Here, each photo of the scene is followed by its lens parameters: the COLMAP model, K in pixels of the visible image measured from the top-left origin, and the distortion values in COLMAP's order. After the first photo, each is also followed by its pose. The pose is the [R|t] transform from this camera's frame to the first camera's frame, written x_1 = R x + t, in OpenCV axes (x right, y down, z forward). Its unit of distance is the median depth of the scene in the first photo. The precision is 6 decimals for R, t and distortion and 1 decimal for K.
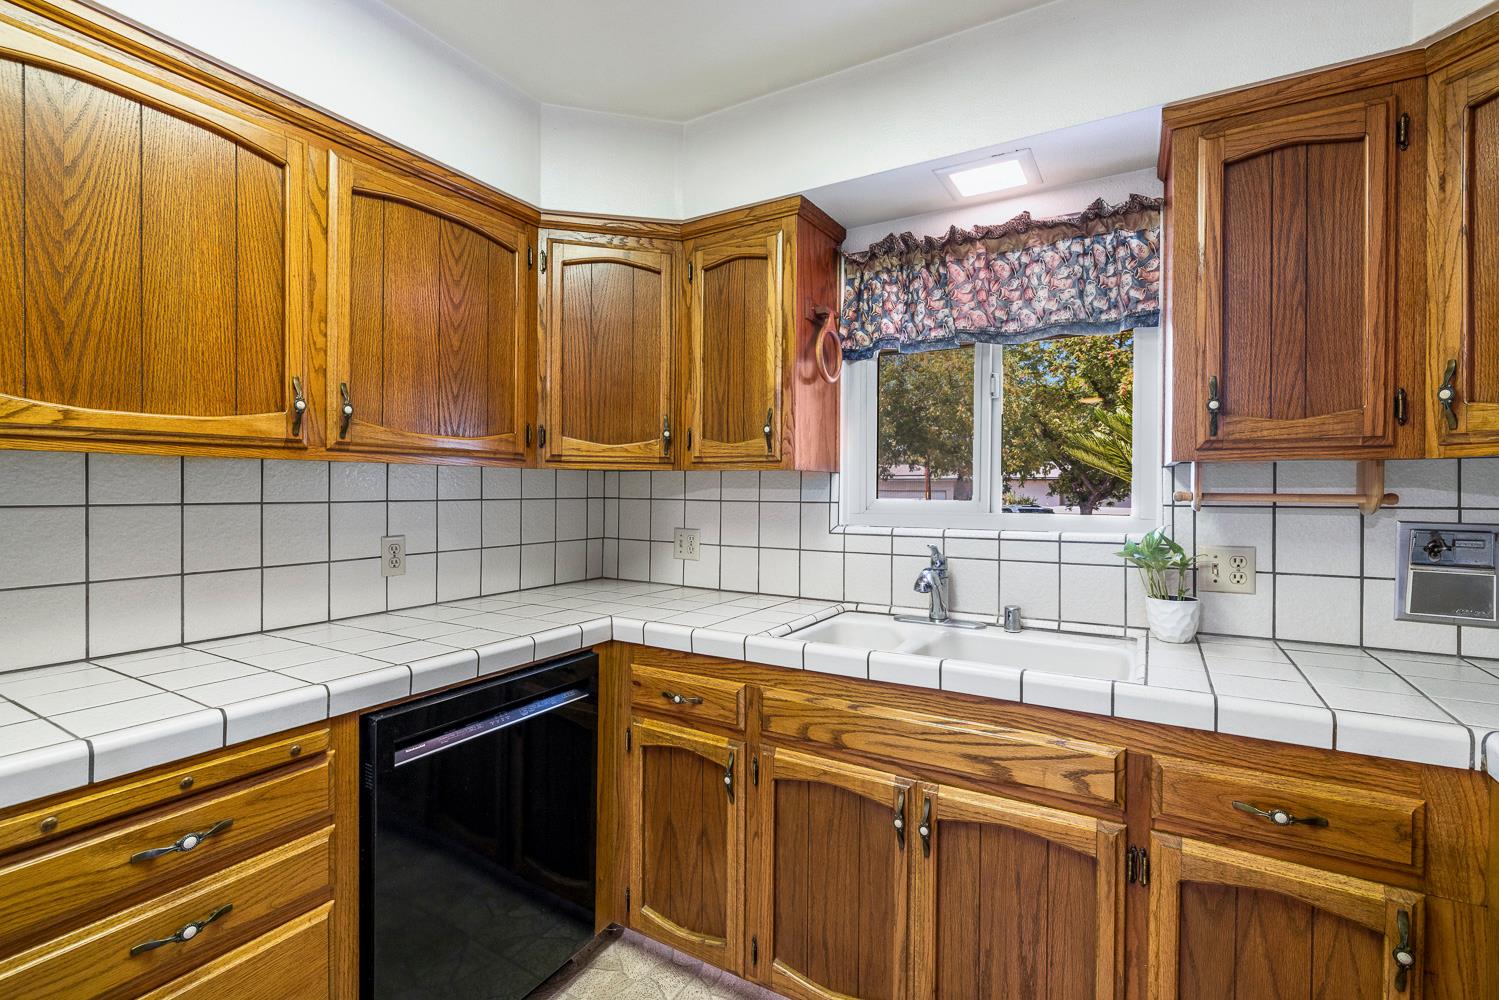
lens RADIAL K [[674.3, 0, 751.7], [0, 674.3, 494.6], [0, 0, 1]] dist [-0.002757, 0.000580]
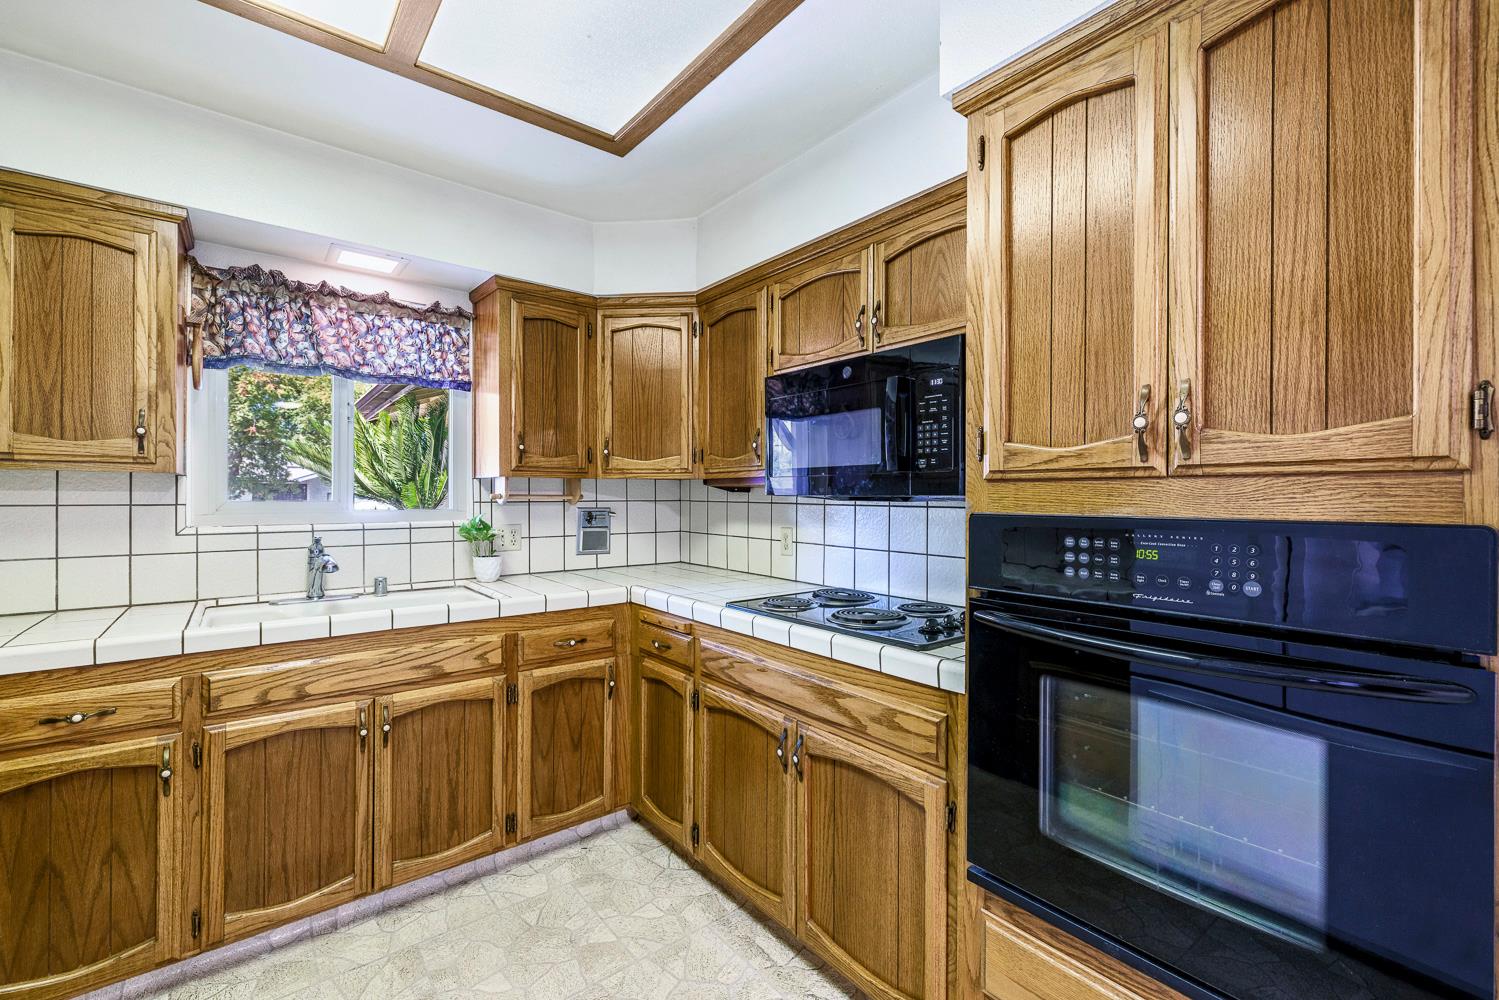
lens RADIAL K [[628.1, 0, 749.7], [0, 628.1, 493.7], [0, 0, 1]] dist [-0.000222, 0.000146]
pose [[0.357665, -0.001046, 0.933849, -0.567416], [0.005823, 0.999982, -0.001110, 0.001571], [-0.933832, 0.005835, 0.357665, -0.167837]]
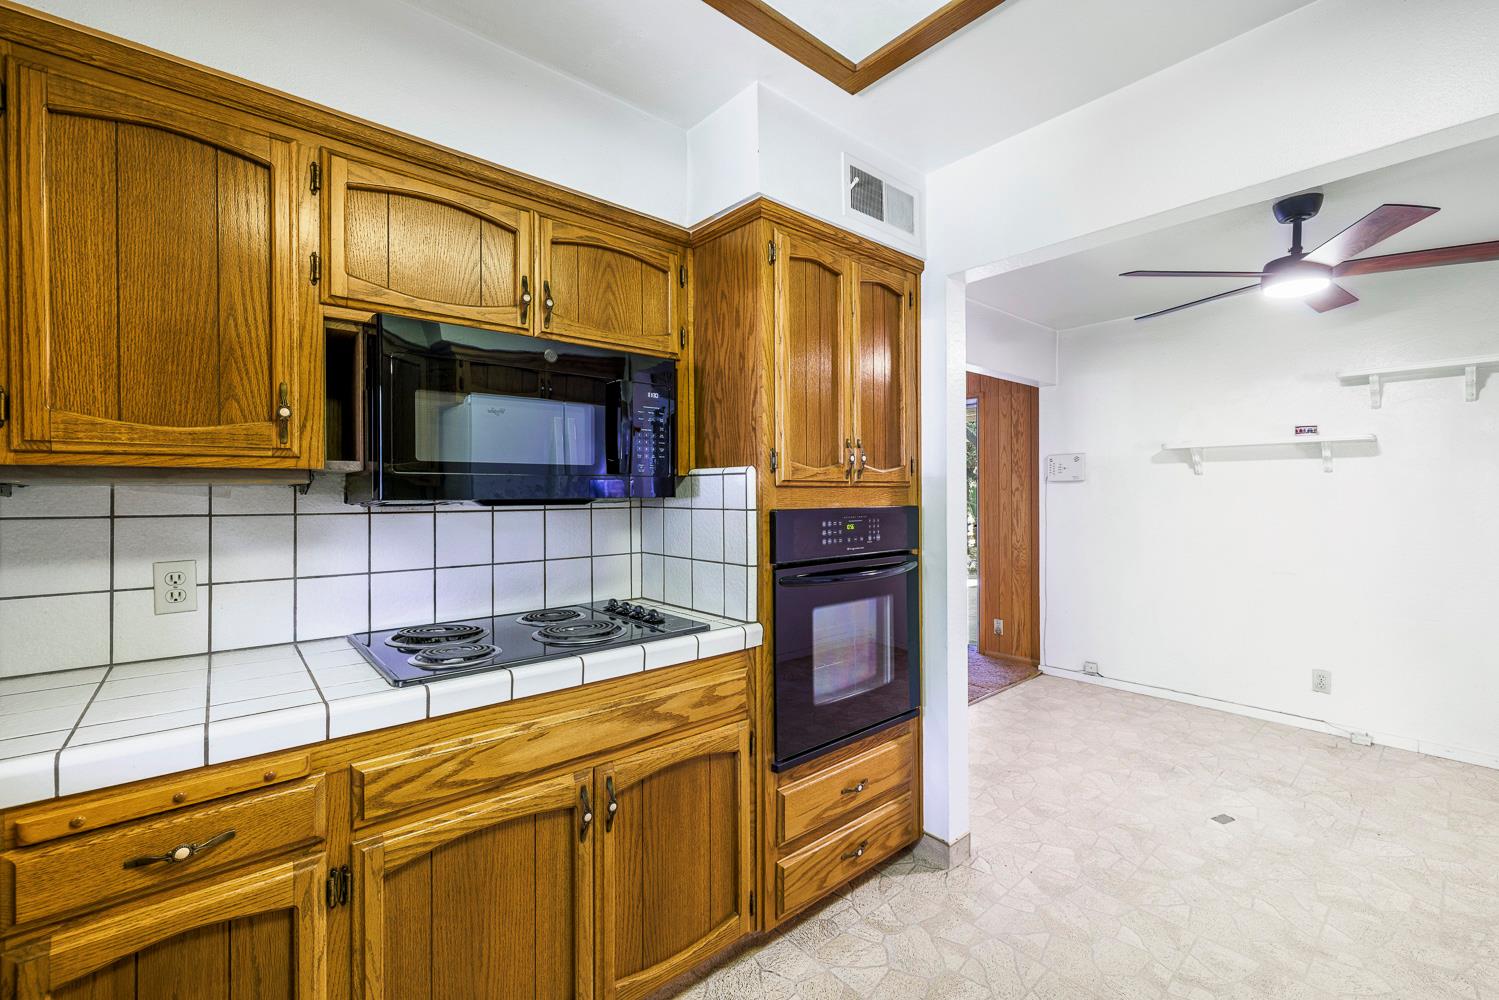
lens RADIAL K [[626.7, 0, 744.3], [0, 626.7, 490.3], [0, 0, 1]] dist [-0.000321, -0.000071]
pose [[-0.943272, 0.001066, 0.332019, -0.095612], [0.002578, 0.999988, 0.004113, -0.010923], [-0.332011, 0.004736, -0.943264, 0.799919]]
